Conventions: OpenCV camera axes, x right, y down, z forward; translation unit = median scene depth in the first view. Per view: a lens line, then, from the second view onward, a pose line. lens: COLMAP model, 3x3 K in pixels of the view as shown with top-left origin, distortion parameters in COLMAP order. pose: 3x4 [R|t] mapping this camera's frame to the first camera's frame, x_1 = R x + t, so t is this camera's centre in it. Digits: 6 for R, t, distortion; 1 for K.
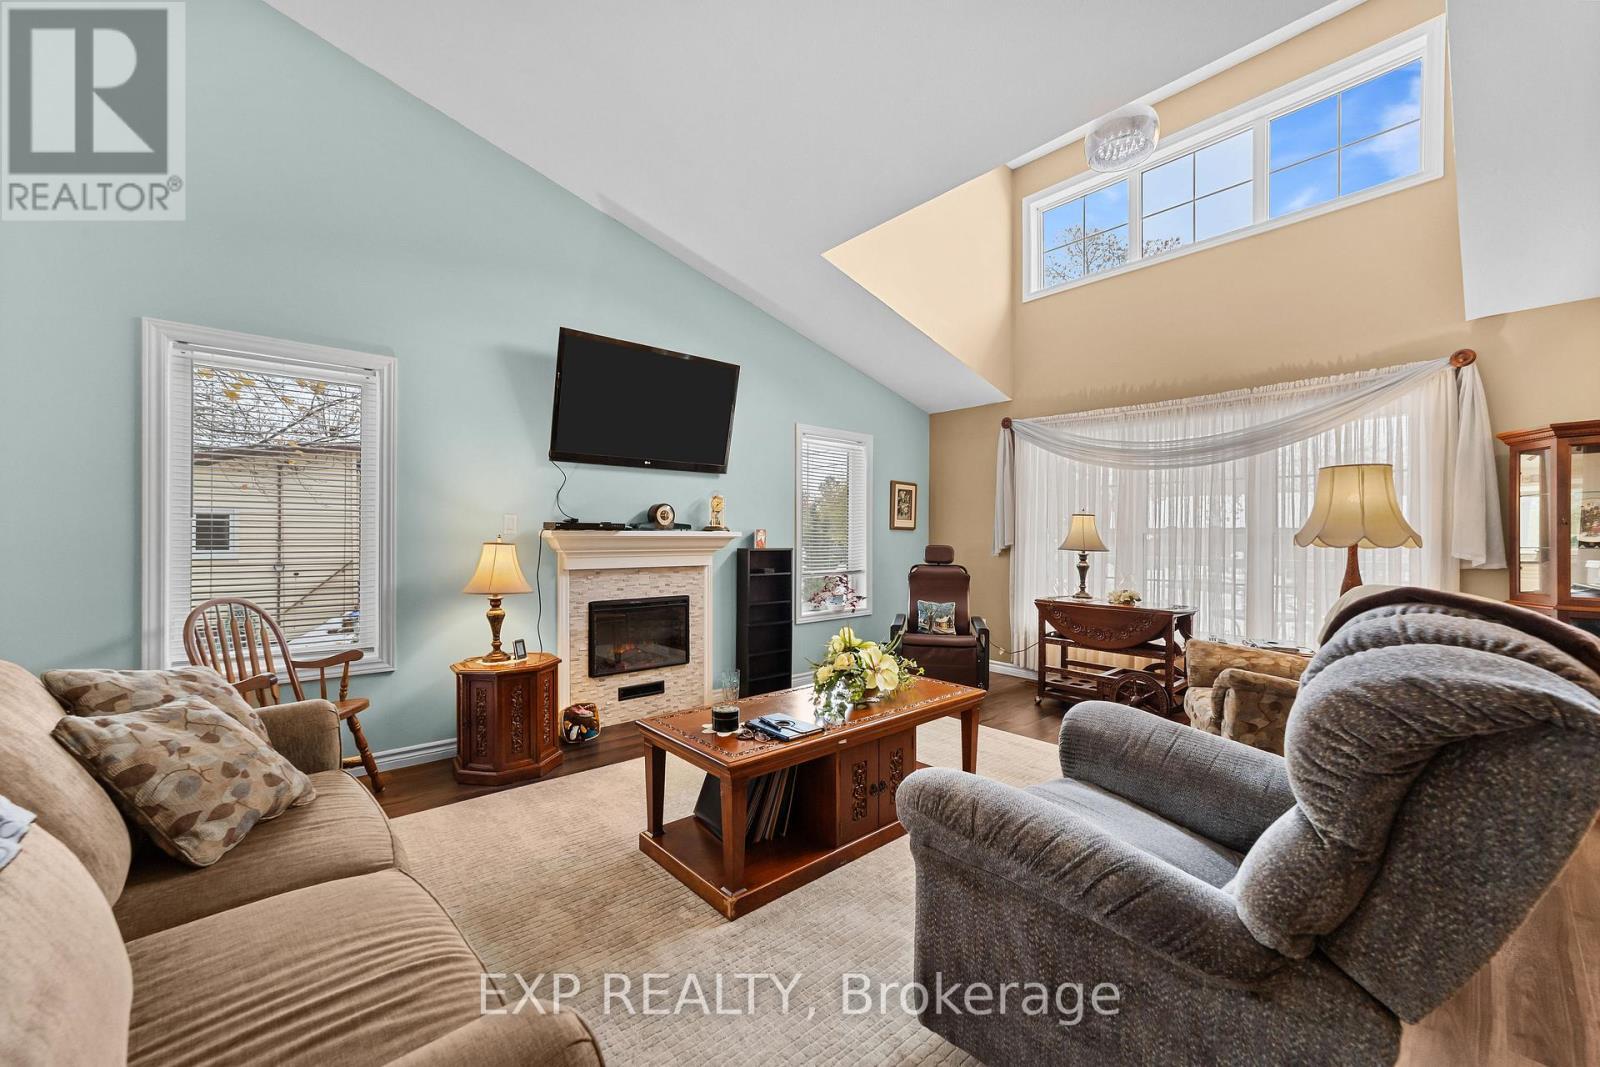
lens RADIAL K [[620.5, 0, 795.7], [0, 620.5, 541.5], [0, 0, 1]] dist [-0.006612, 0.002453]
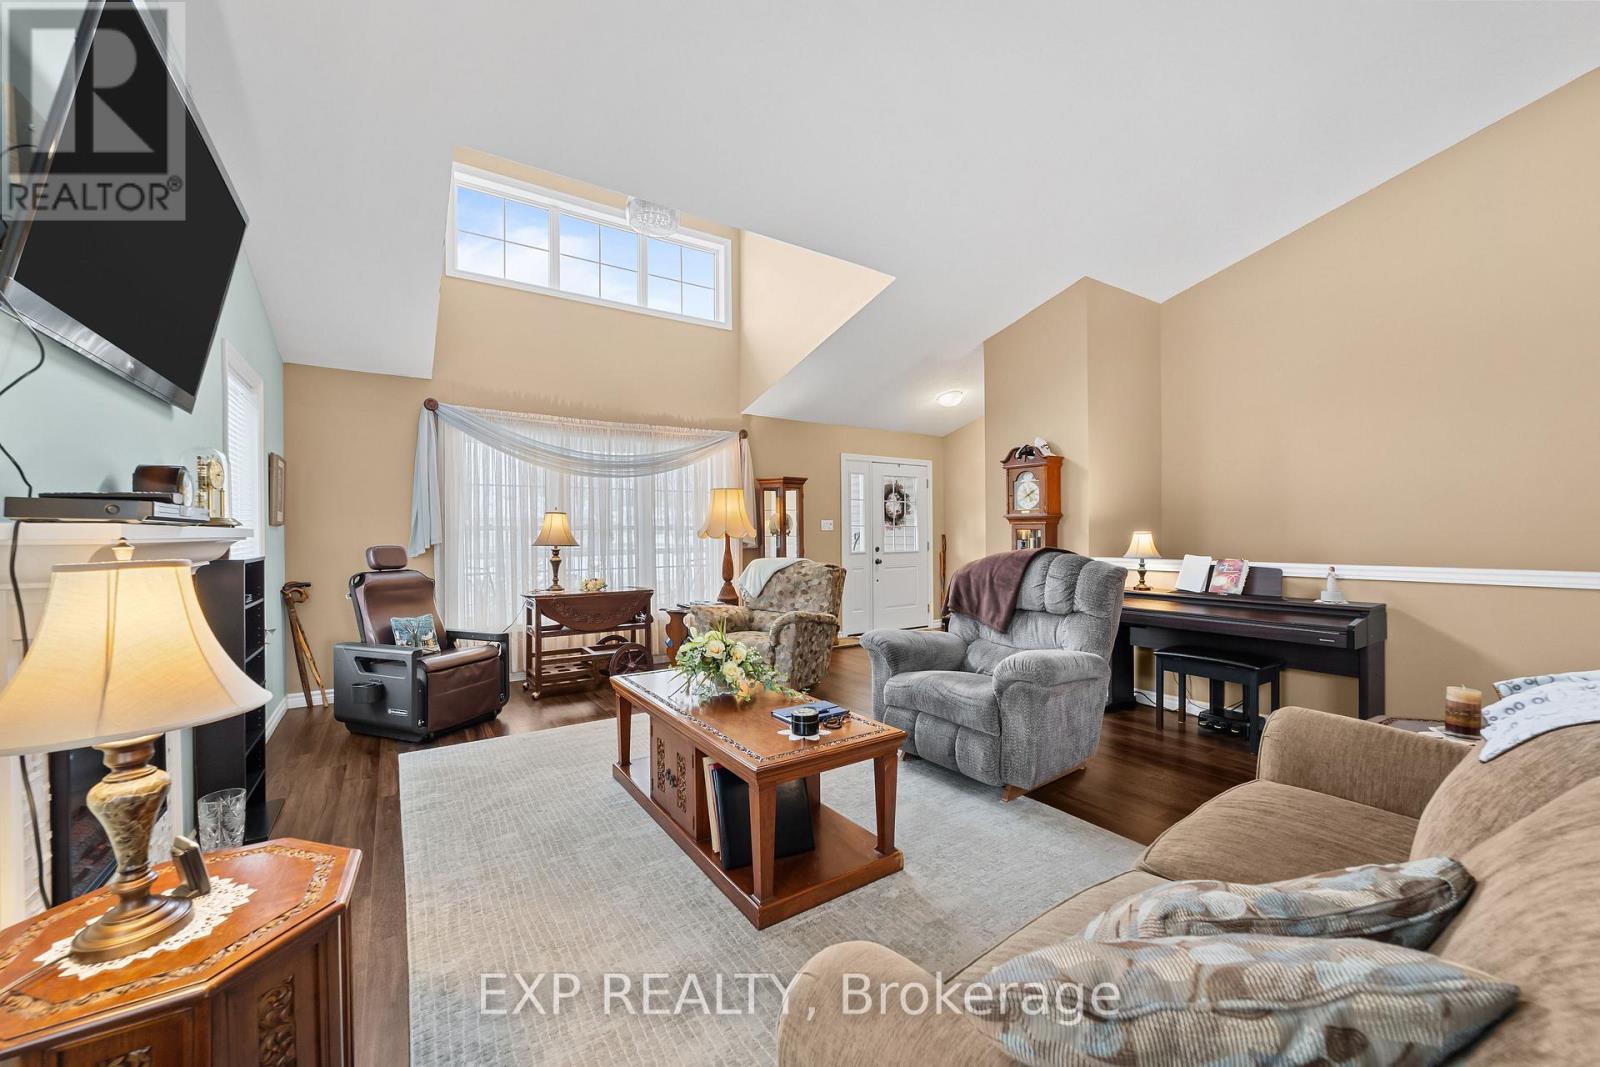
lens RADIAL K [[620.5, 0, 790.4], [0, 620.5, 537.6], [0, 0, 1]] dist [-0.006612, 0.002453]
pose [[0.147013, -0.013108, 0.989048, -0.573118], [0.015257, 0.999823, 0.010983, -0.006193], [-0.989017, 0.013475, 0.147187, 0.469711]]
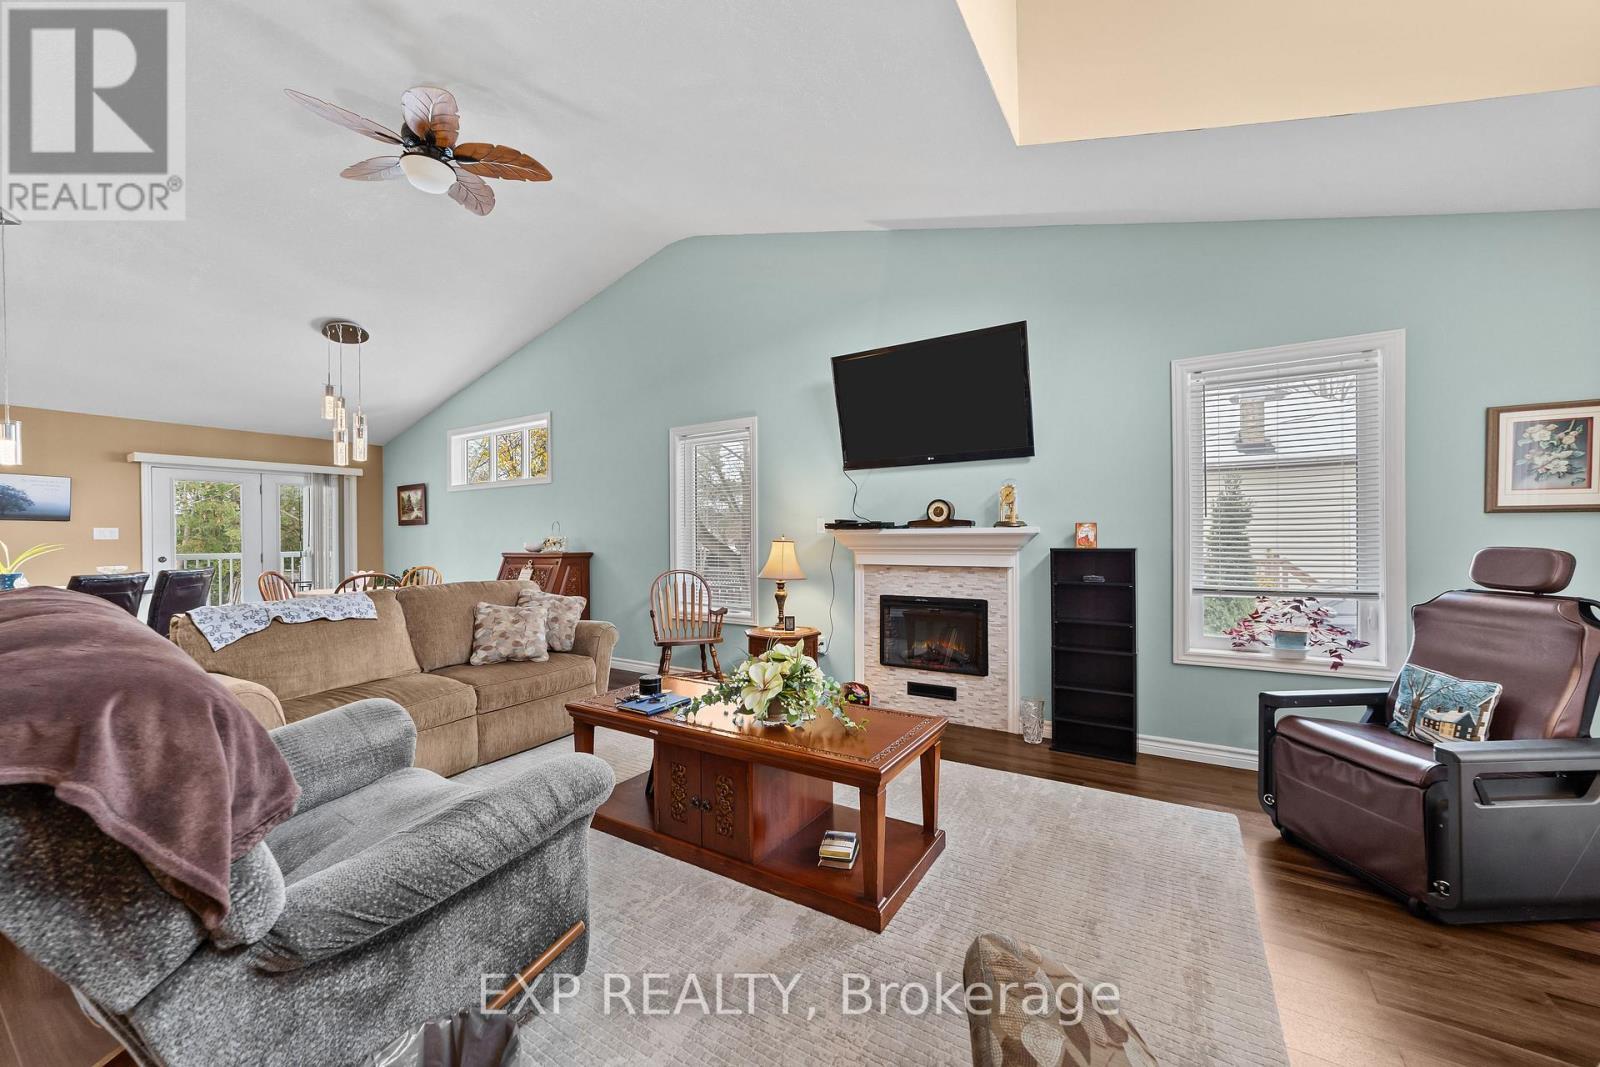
lens RADIAL K [[620.5, 0, 807.0], [0, 620.5, 537.7], [0, 0, 1]] dist [-0.006612, 0.002453]
pose [[0.281735, -0.004161, -0.959483, 0.611869], [0.001884, 0.999991, -0.003783, 0.000776], [0.959490, -0.000742, 0.281740, 0.510598]]
